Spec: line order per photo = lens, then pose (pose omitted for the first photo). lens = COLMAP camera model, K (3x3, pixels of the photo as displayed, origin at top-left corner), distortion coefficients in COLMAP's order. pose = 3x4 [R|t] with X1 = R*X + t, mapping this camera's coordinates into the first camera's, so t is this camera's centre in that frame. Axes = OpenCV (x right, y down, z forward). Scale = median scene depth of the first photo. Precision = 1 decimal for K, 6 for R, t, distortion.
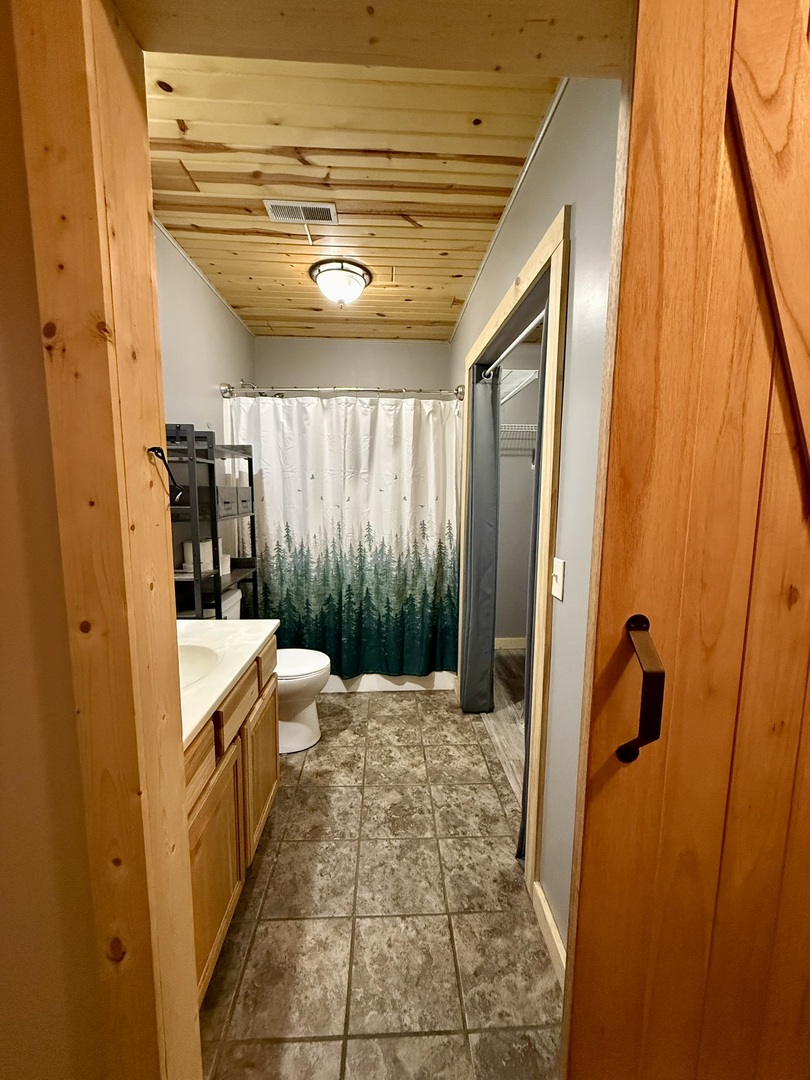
lens RADIAL K [[433.5, 0, 403.7], [0, 433.5, 540.9], [0, 0, 1]] dist [0.002248, -0.000586]
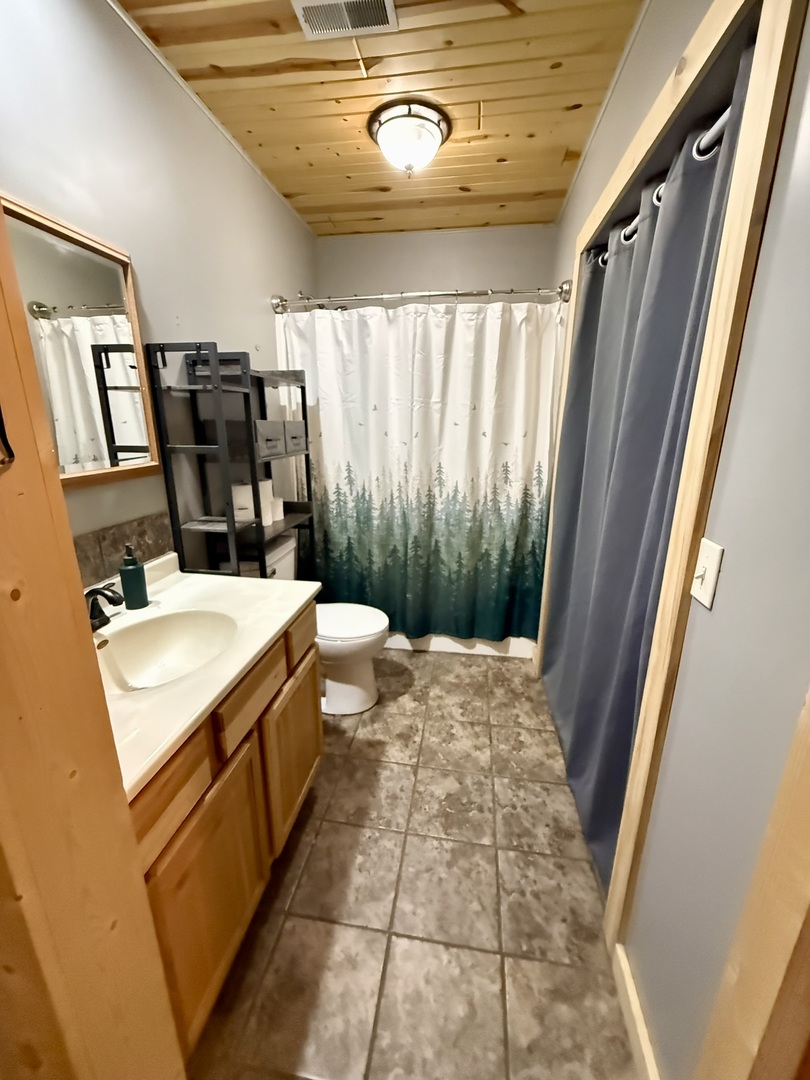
lens RADIAL K [[433.5, 0, 406.3], [0, 433.5, 540.9], [0, 0, 1]] dist [0.002248, -0.000586]
pose [[0.980723, 0.049726, -0.188970, 0.028130], [-0.020473, 0.987904, 0.153709, -0.027913], [0.194328, -0.146877, 0.969878, 0.187085]]
